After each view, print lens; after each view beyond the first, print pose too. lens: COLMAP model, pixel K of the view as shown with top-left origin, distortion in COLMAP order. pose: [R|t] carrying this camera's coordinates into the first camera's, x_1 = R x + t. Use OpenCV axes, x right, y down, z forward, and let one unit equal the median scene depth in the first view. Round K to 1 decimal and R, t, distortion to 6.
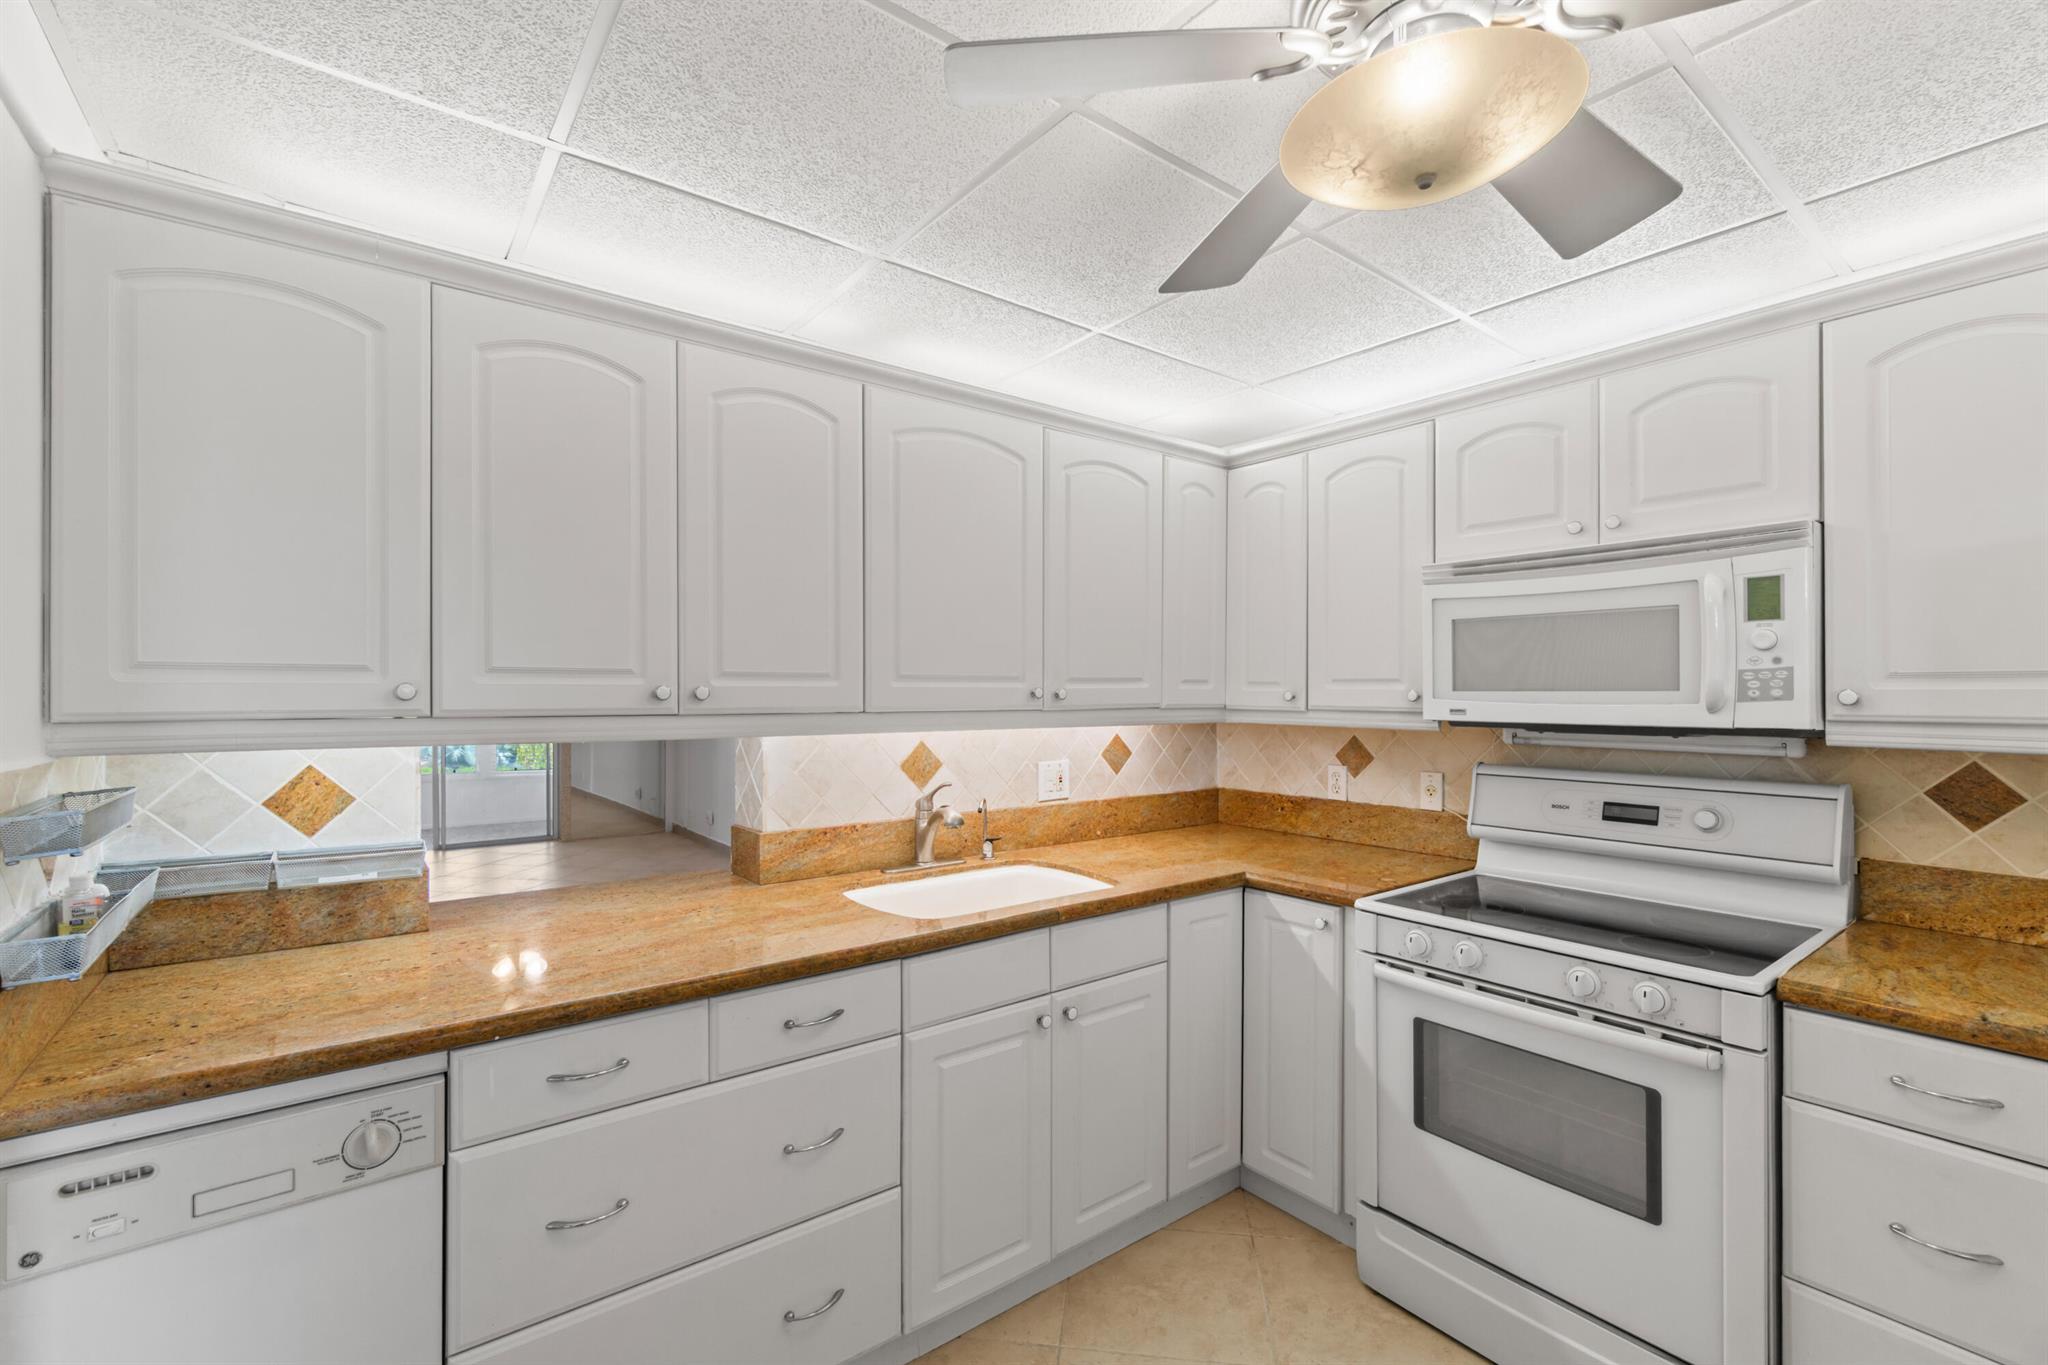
lens RADIAL K [[882.5, 0, 1024.4], [0, 882.5, 693.0], [0, 0, 1]] dist [-0.003507, -0.000029]
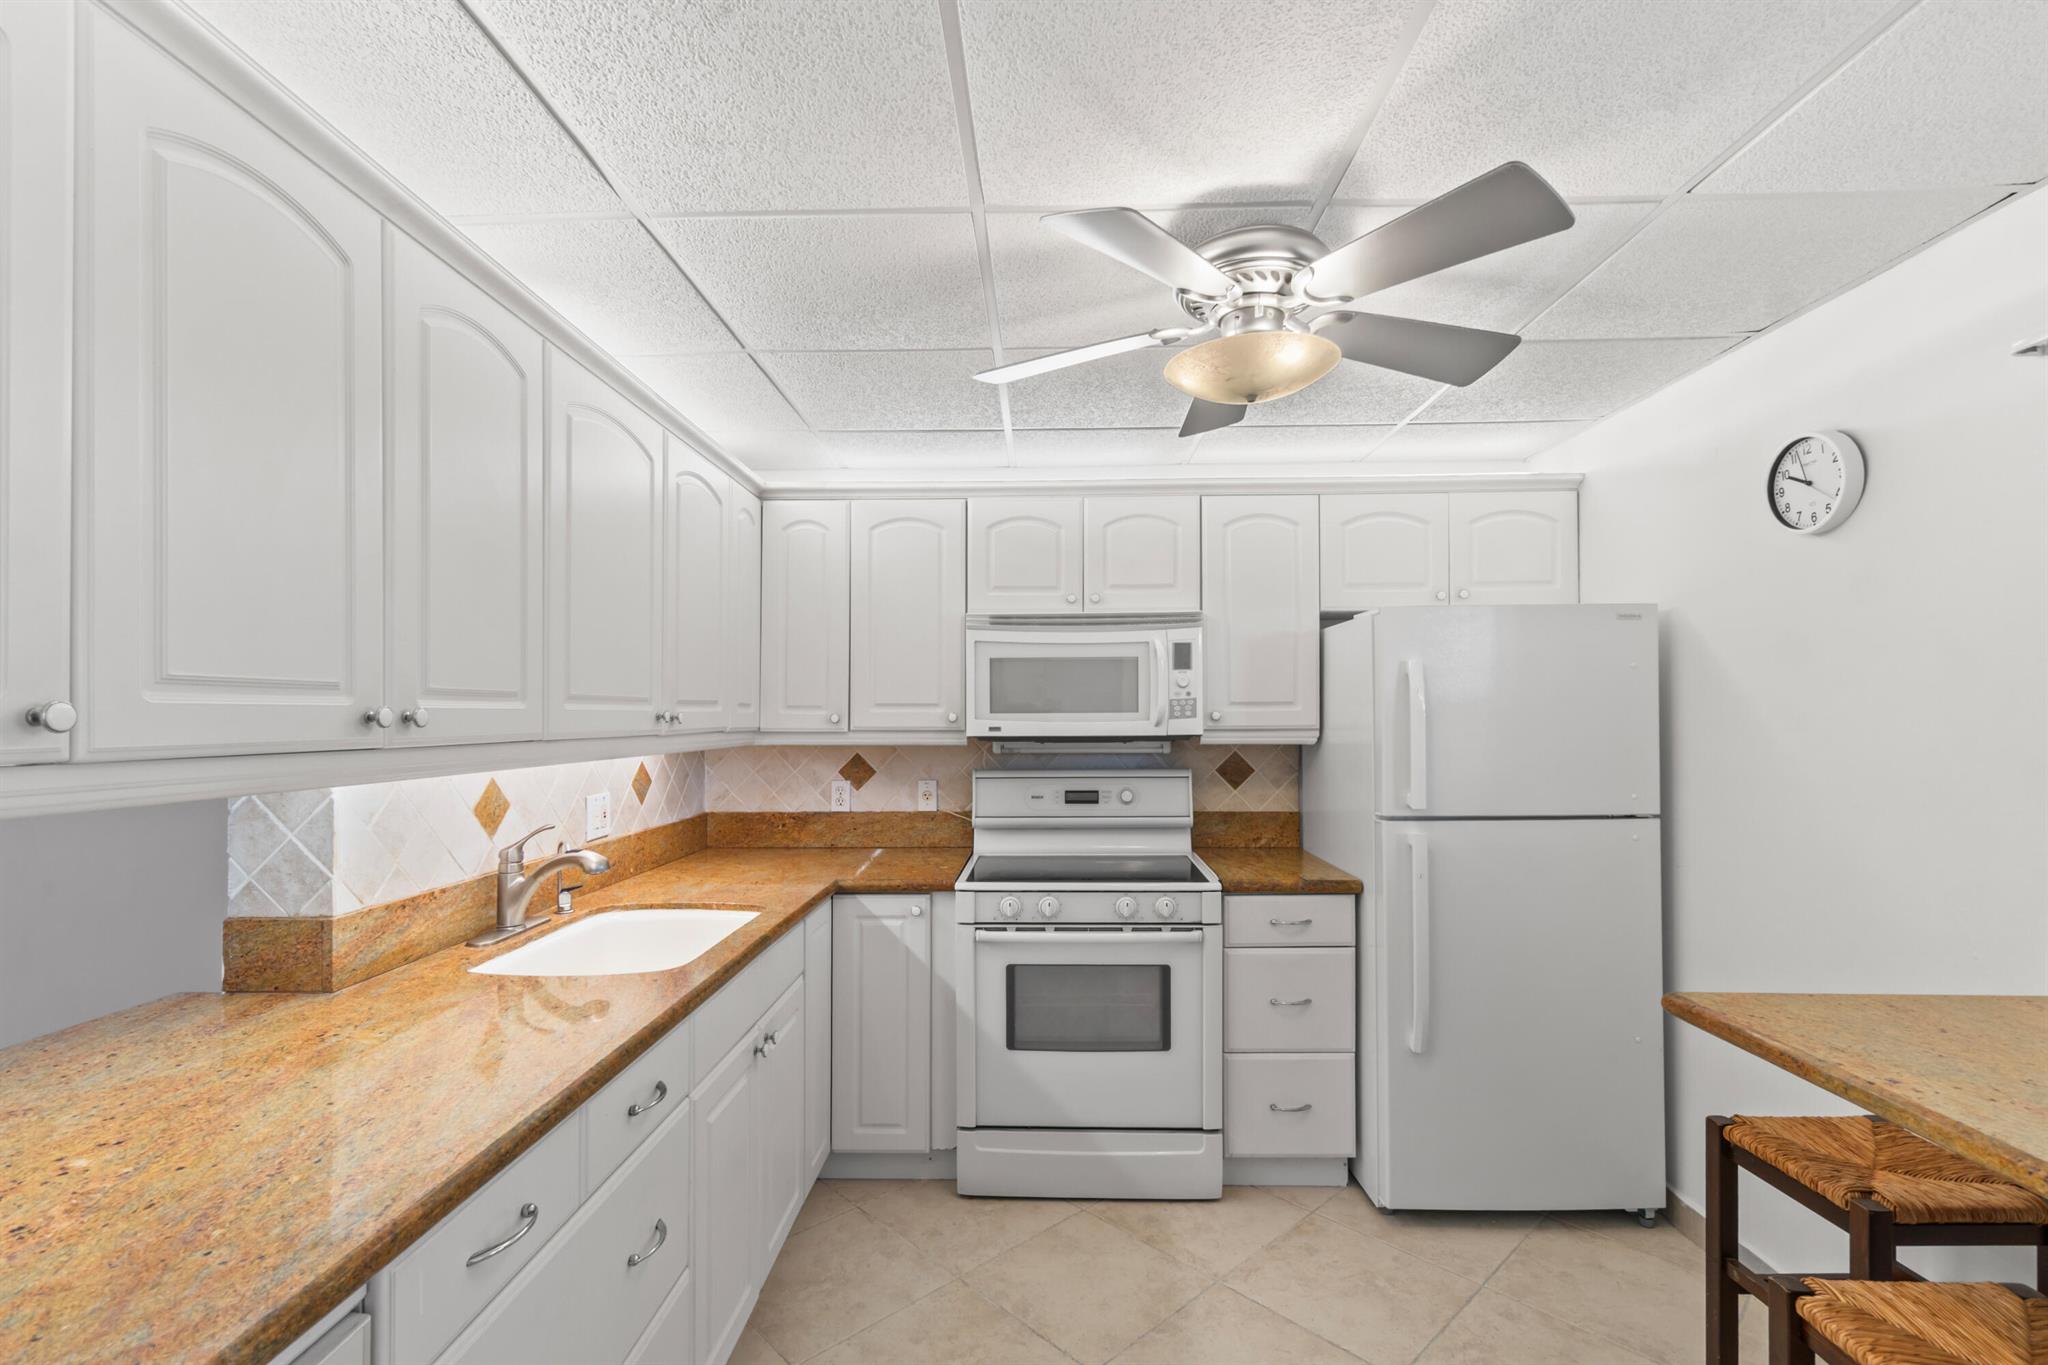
lens RADIAL K [[906.5, 0, 1024.9], [0, 906.5, 714.0], [0, 0, 1]] dist [0.002584, 0.000510]
pose [[0.634606, -0.002382, 0.772832, -0.500184], [0.006119, 0.999979, -0.001942, 0.001686], [-0.772811, 0.005962, 0.634608, 0.116031]]
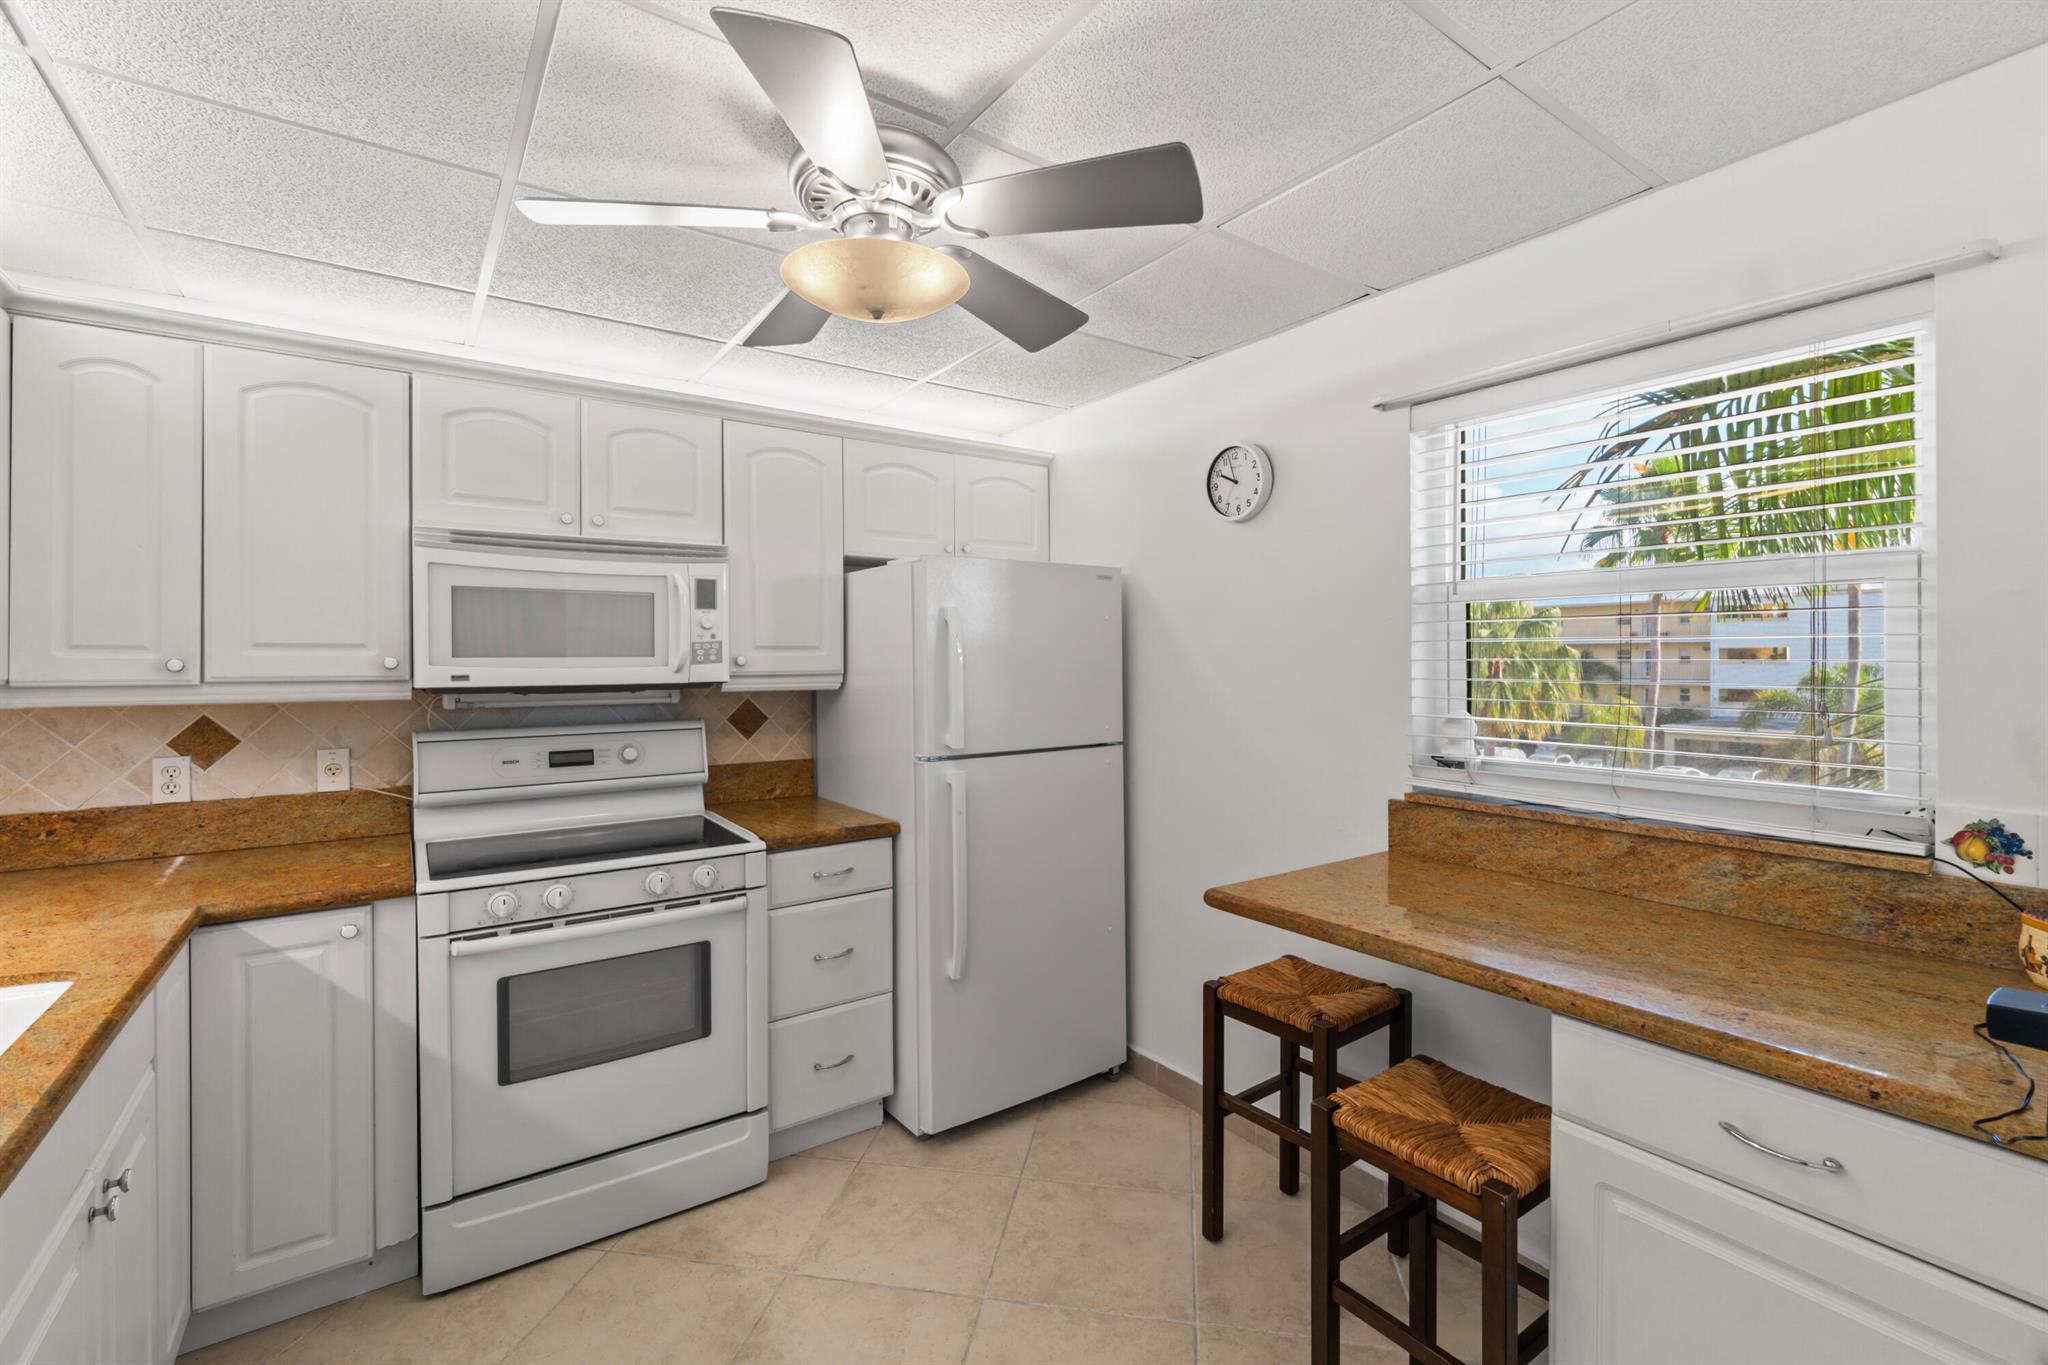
lens RADIAL K [[883.0, 0, 1013.8], [0, 883.0, 668.3], [0, 0, 1]] dist [-0.003630, 0.000082]
pose [[0.048940, -0.010912, 0.998742, -0.470291], [0.006348, 0.999924, 0.010614, 0.003386], [-0.998782, 0.005821, 0.049006, 0.313500]]
